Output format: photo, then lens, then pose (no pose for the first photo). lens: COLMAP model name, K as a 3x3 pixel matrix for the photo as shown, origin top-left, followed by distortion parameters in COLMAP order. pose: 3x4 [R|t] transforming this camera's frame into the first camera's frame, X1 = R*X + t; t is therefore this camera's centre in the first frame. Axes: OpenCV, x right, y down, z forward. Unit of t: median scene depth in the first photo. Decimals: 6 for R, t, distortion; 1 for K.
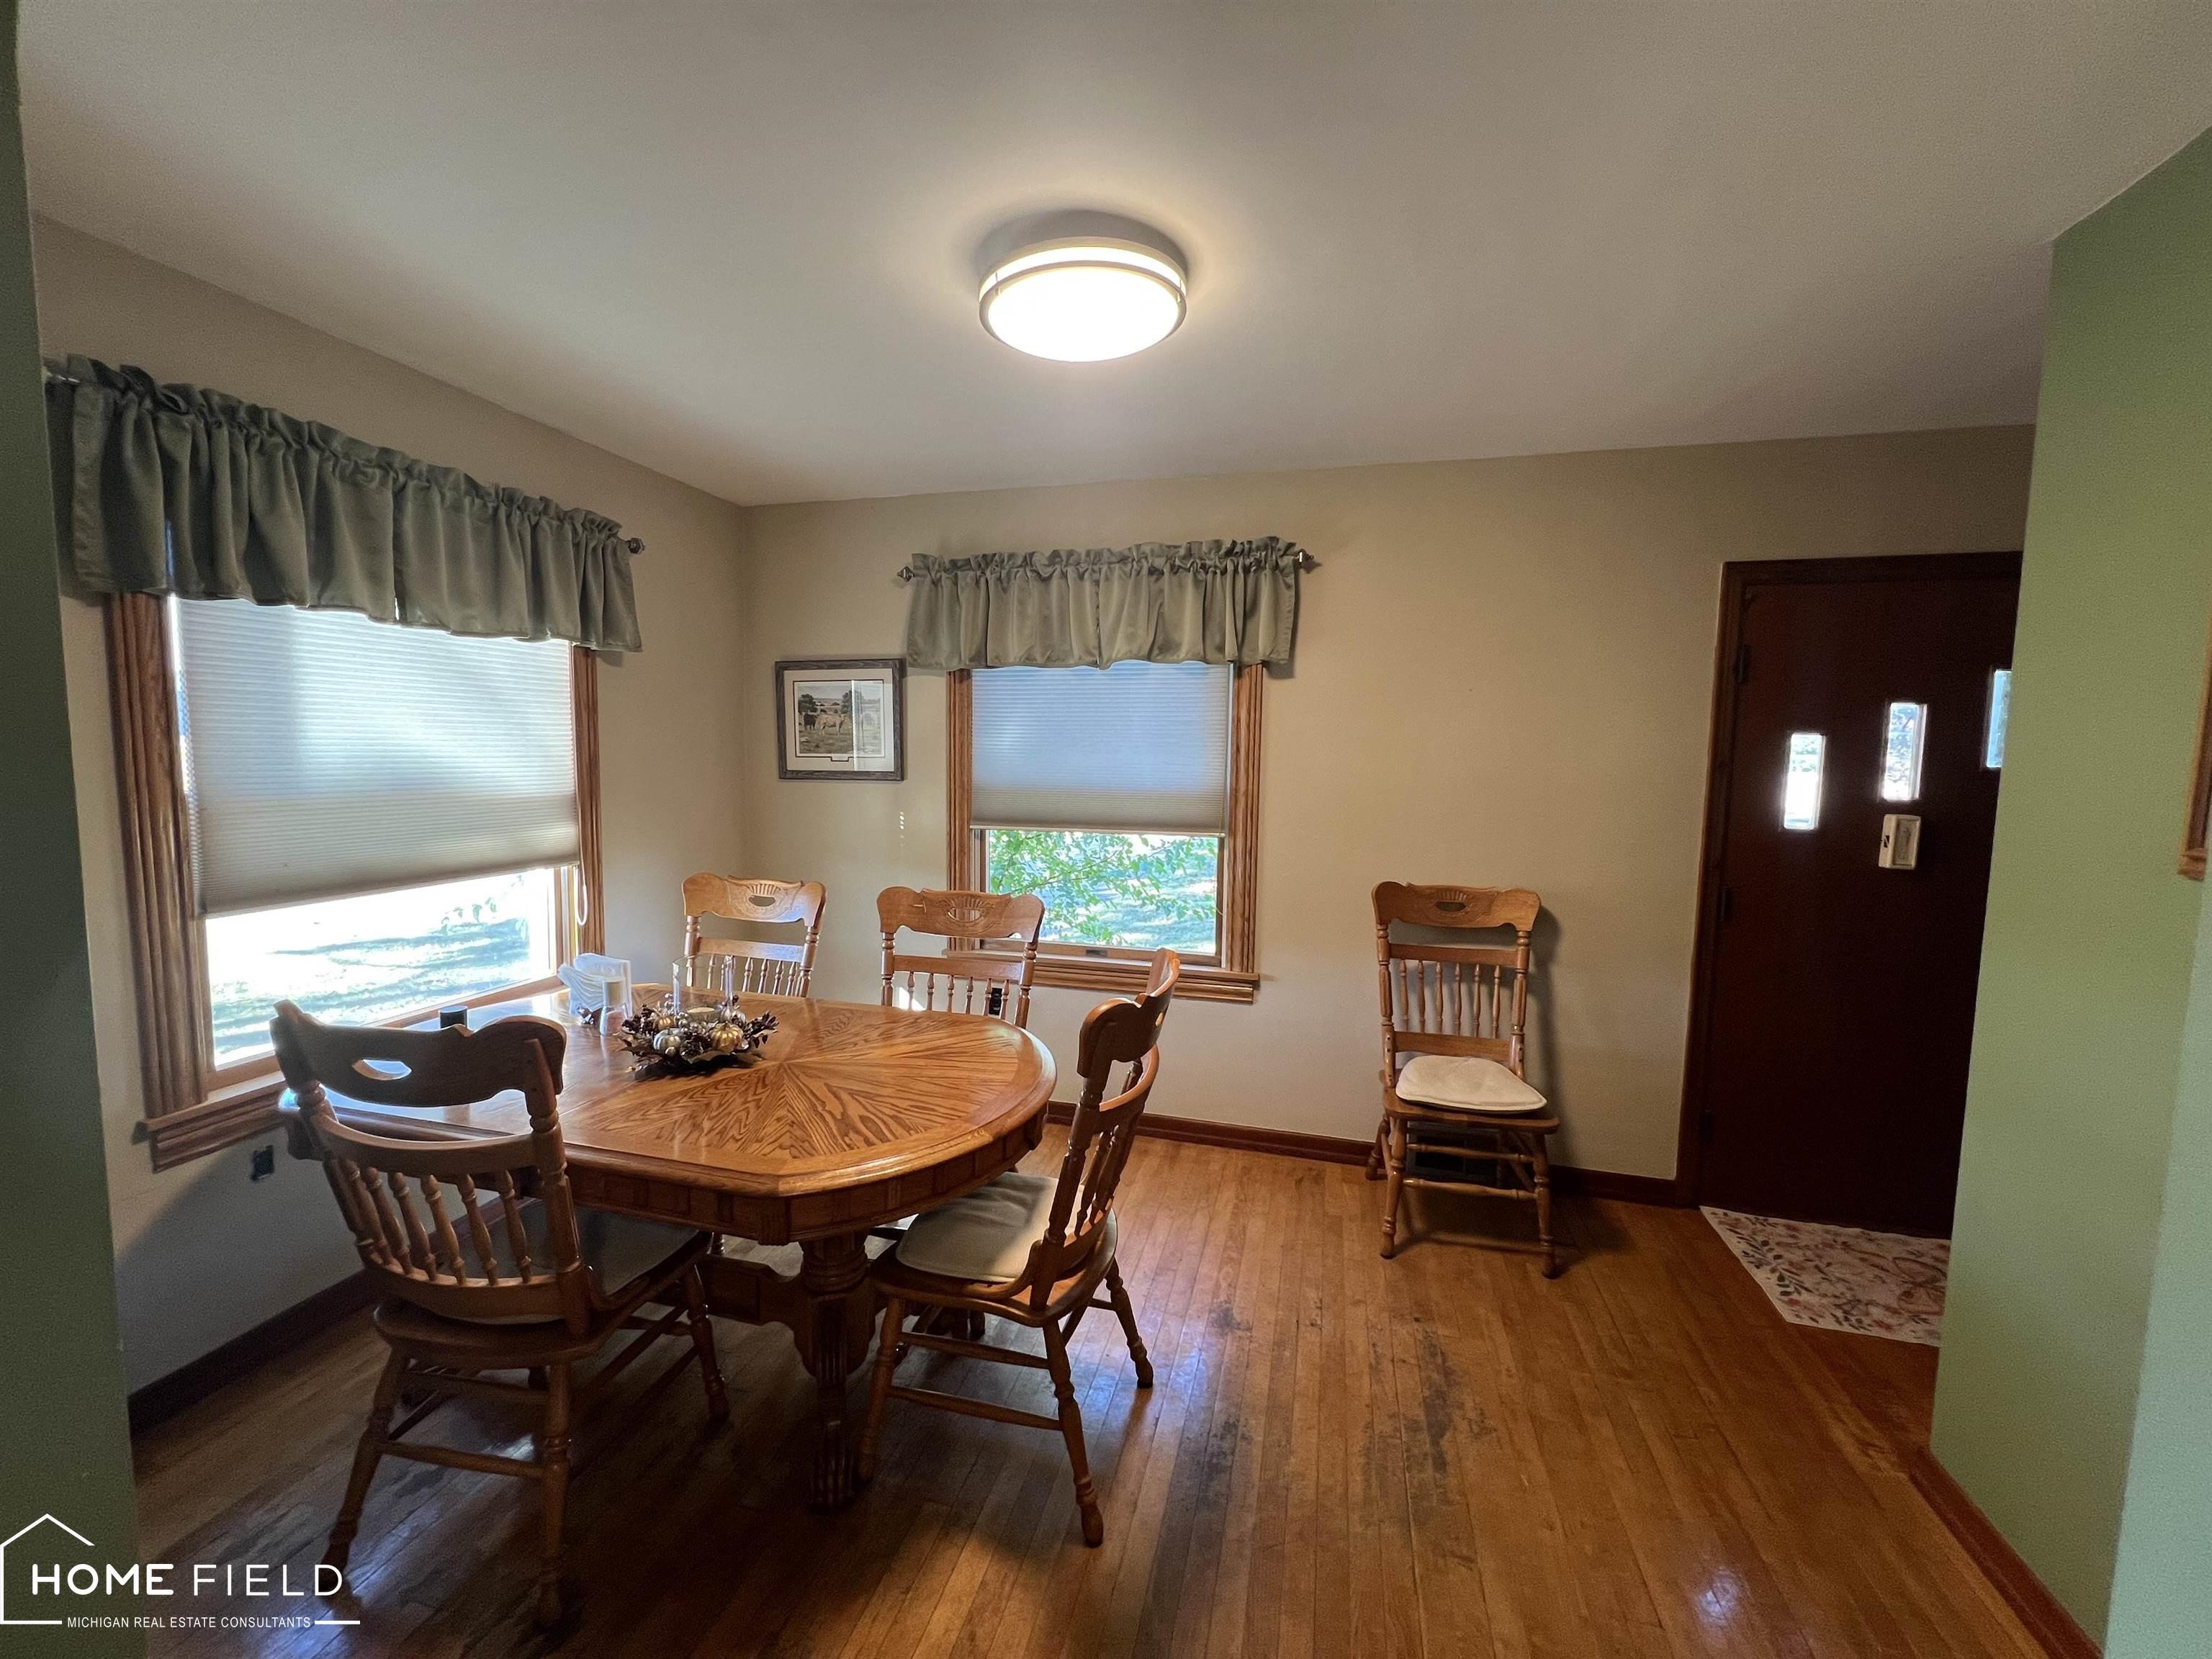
lens RADIAL K [[885.0, 0, 1098.6], [0, 885.0, 824.9], [0, 0, 1]] dist [-0.002298, 0.000518]
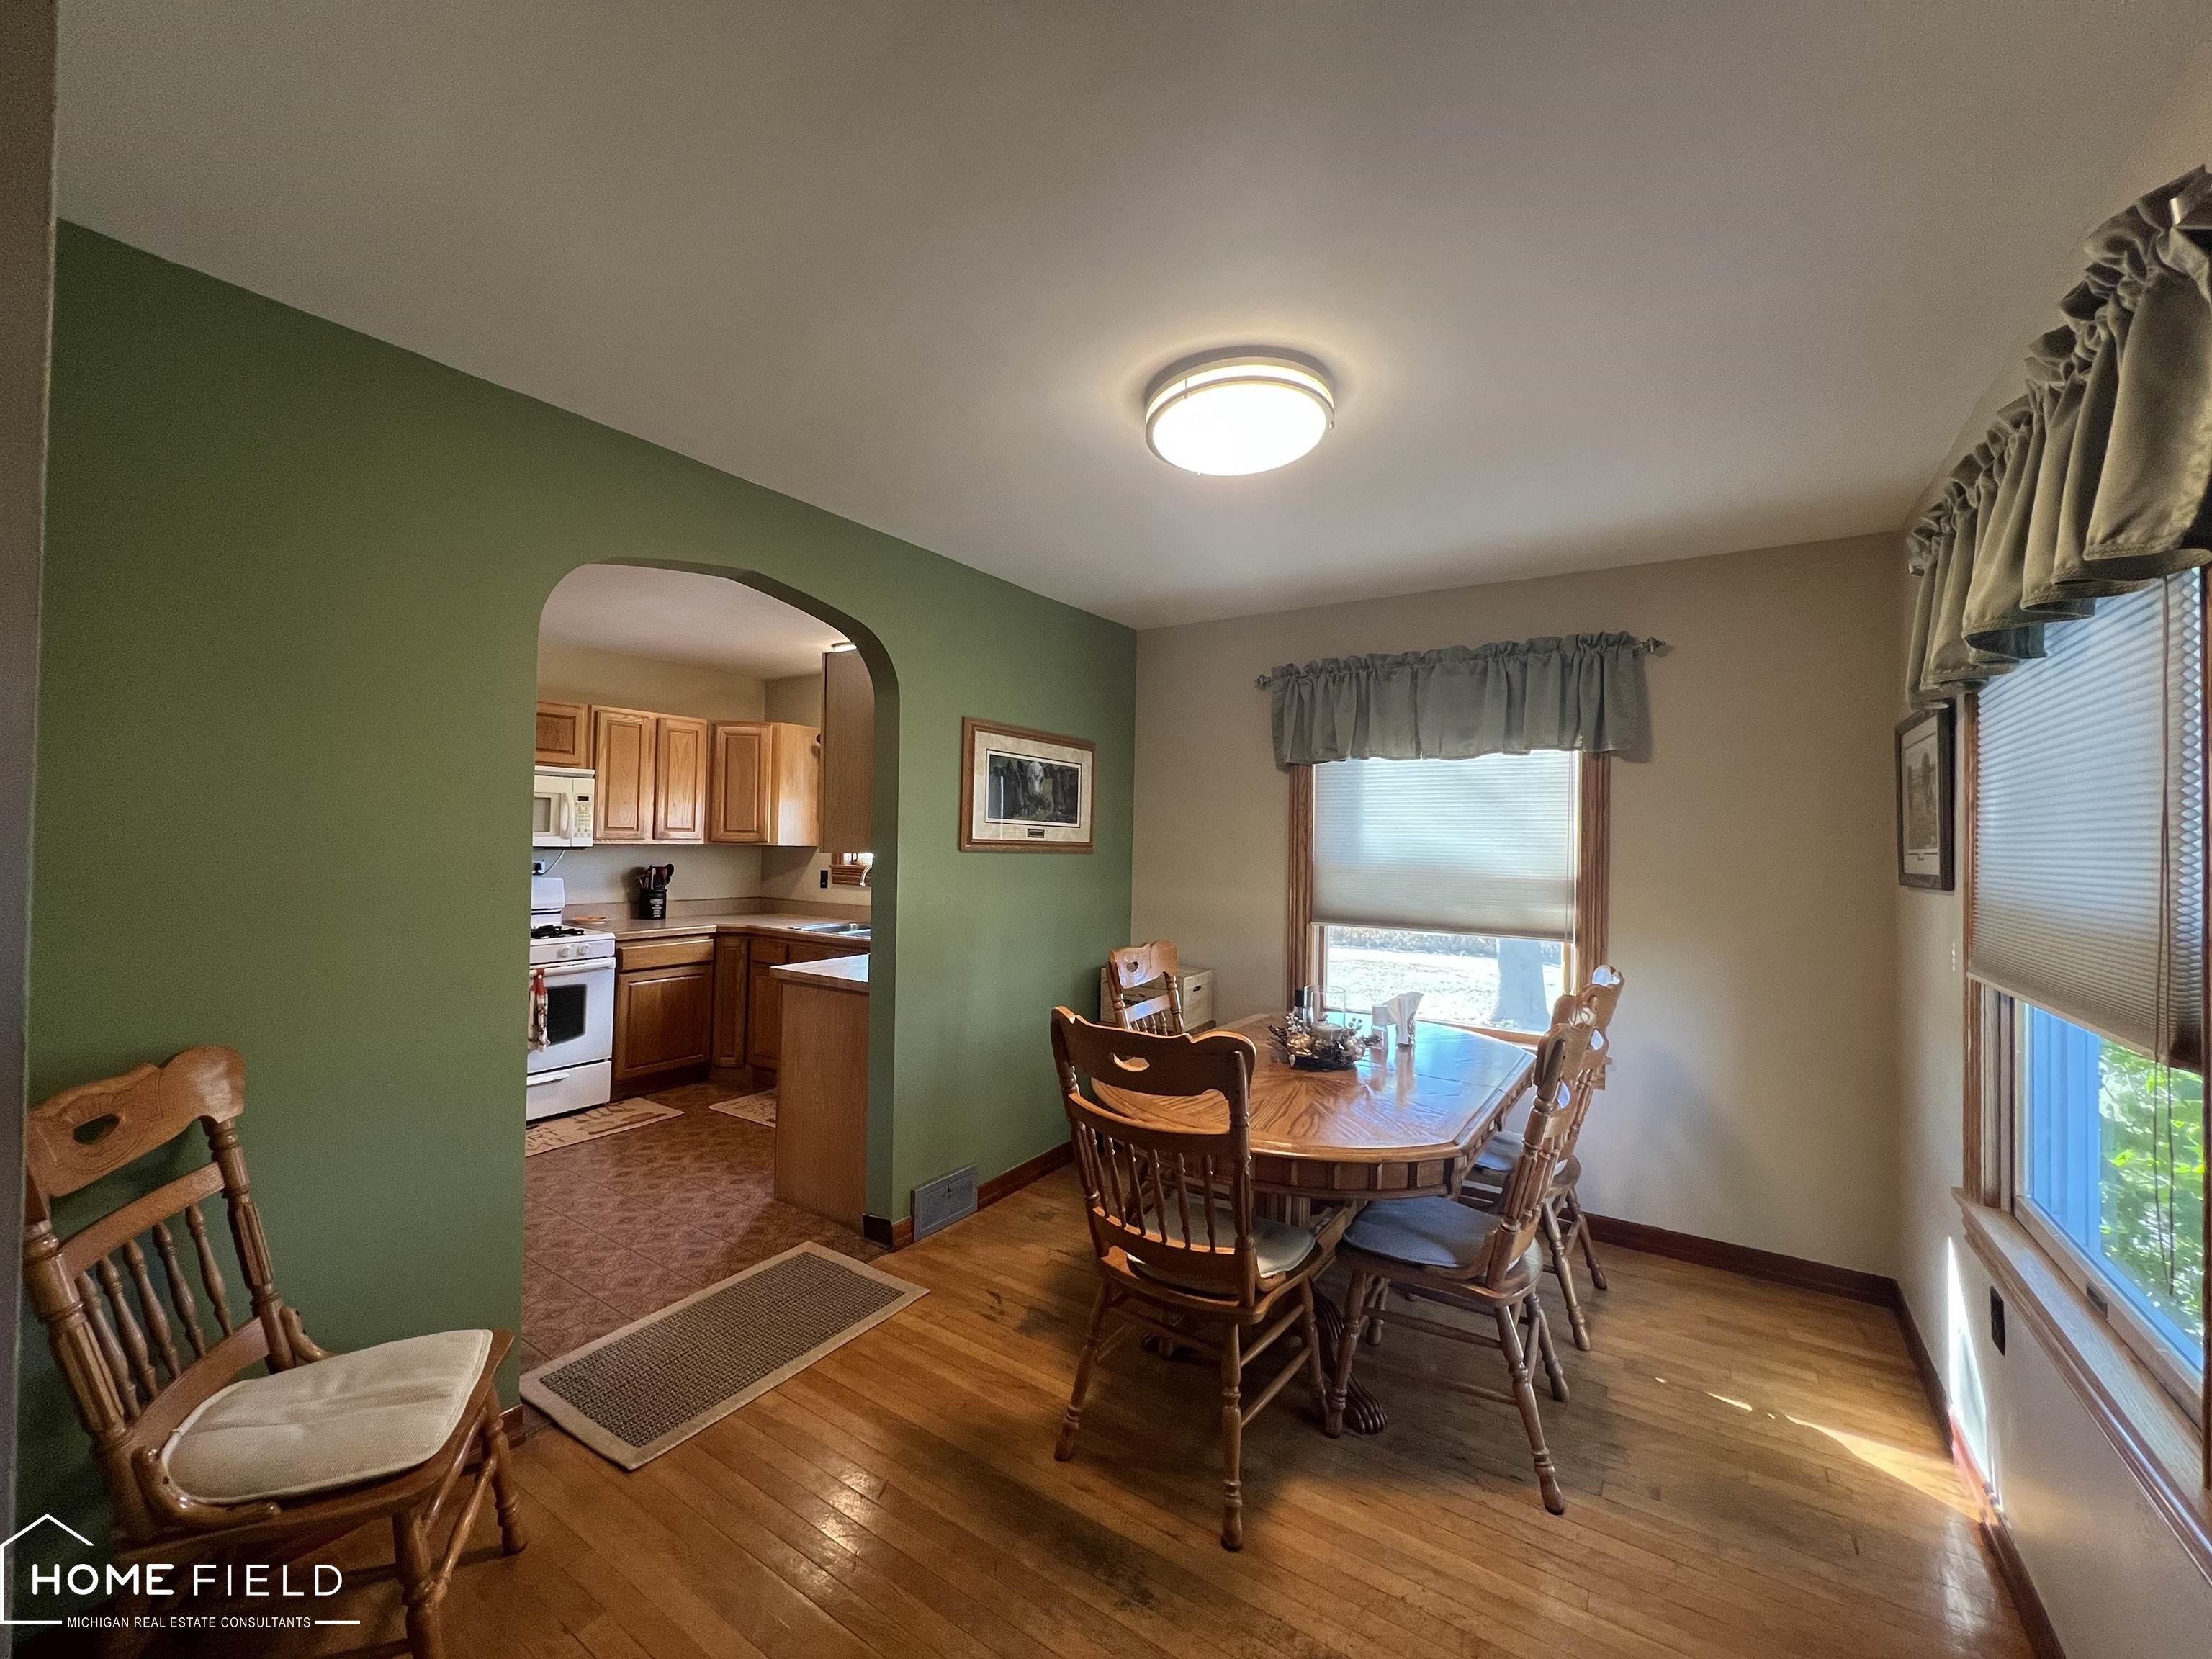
lens RADIAL K [[885.0, 0, 1096.1], [0, 885.0, 821.6], [0, 0, 1]] dist [-0.002298, 0.000518]
pose [[-0.323390, -0.039304, -0.945449, 0.673814], [-0.104103, 0.994550, -0.005737, -0.038475], [0.940522, 0.096569, -0.325719, 0.775839]]
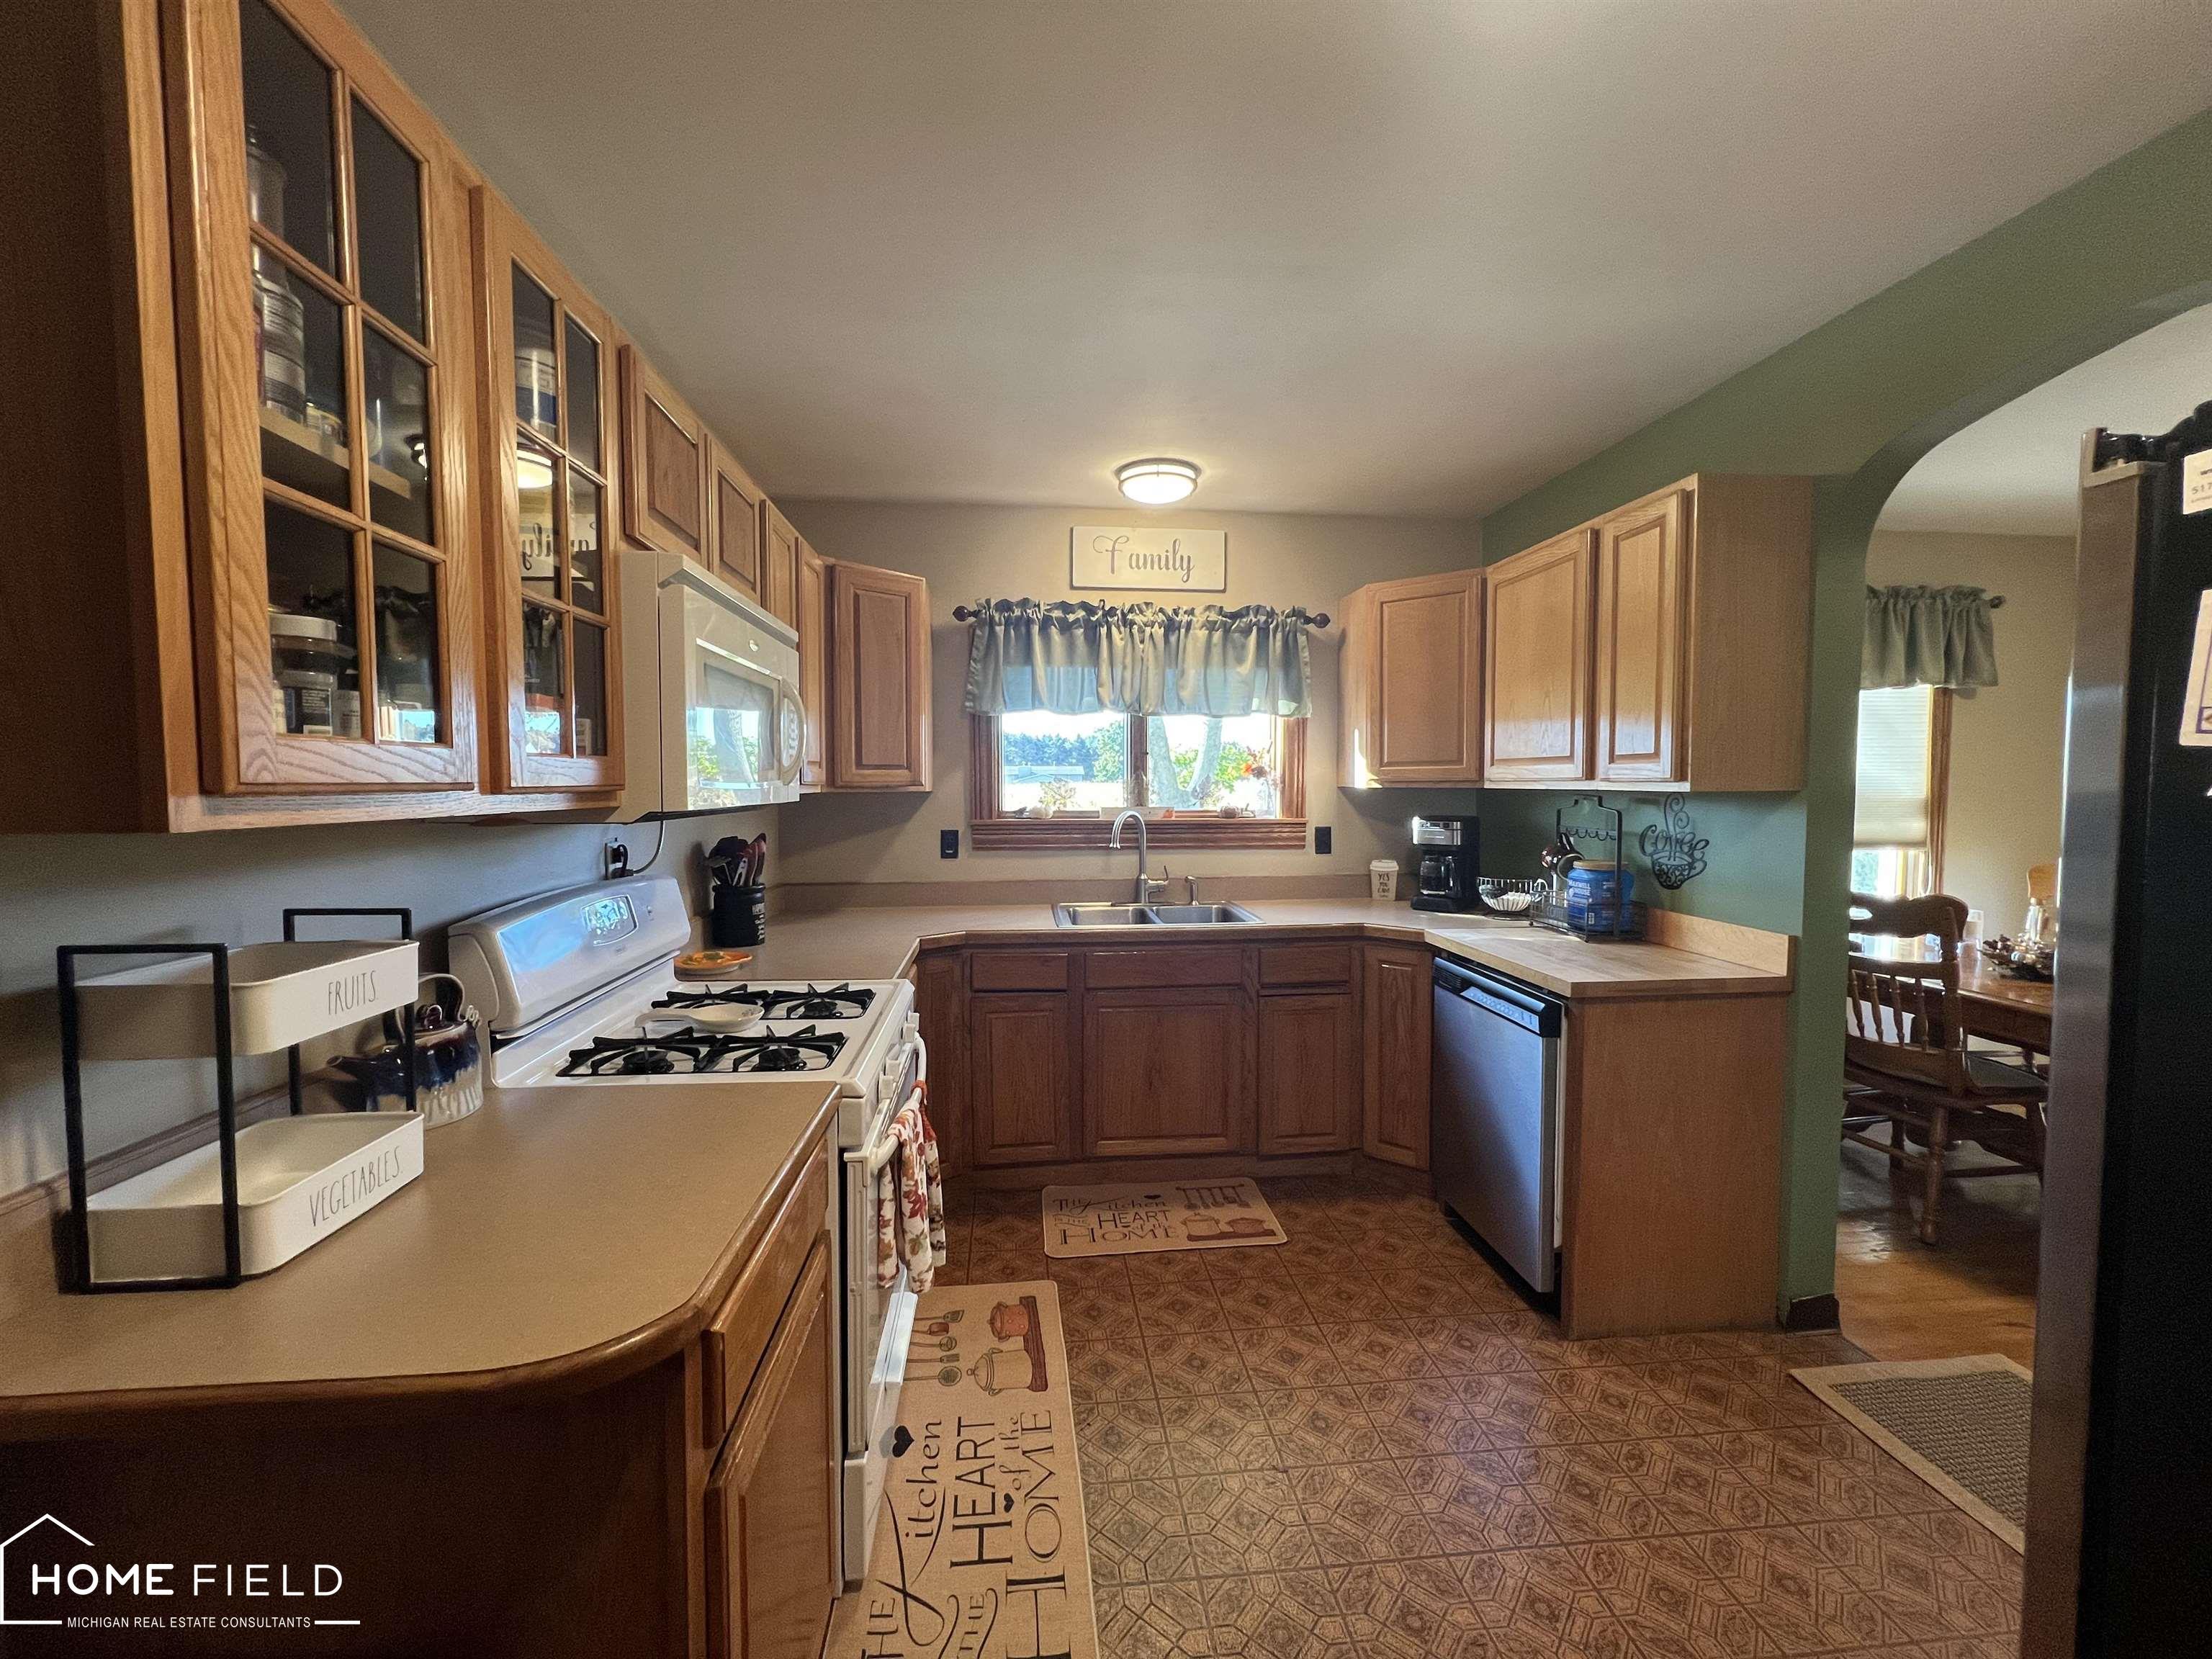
lens RADIAL K [[885.0, 0, 1099.4], [0, 885.0, 824.6], [0, 0, 1]] dist [-0.002298, 0.000518]
pose [[0.349578, 0.030537, -0.936410, 0.223472], [-0.073068, 0.997313, 0.005245, 0.090143], [0.934054, 0.066588, 0.350870, -0.633157]]
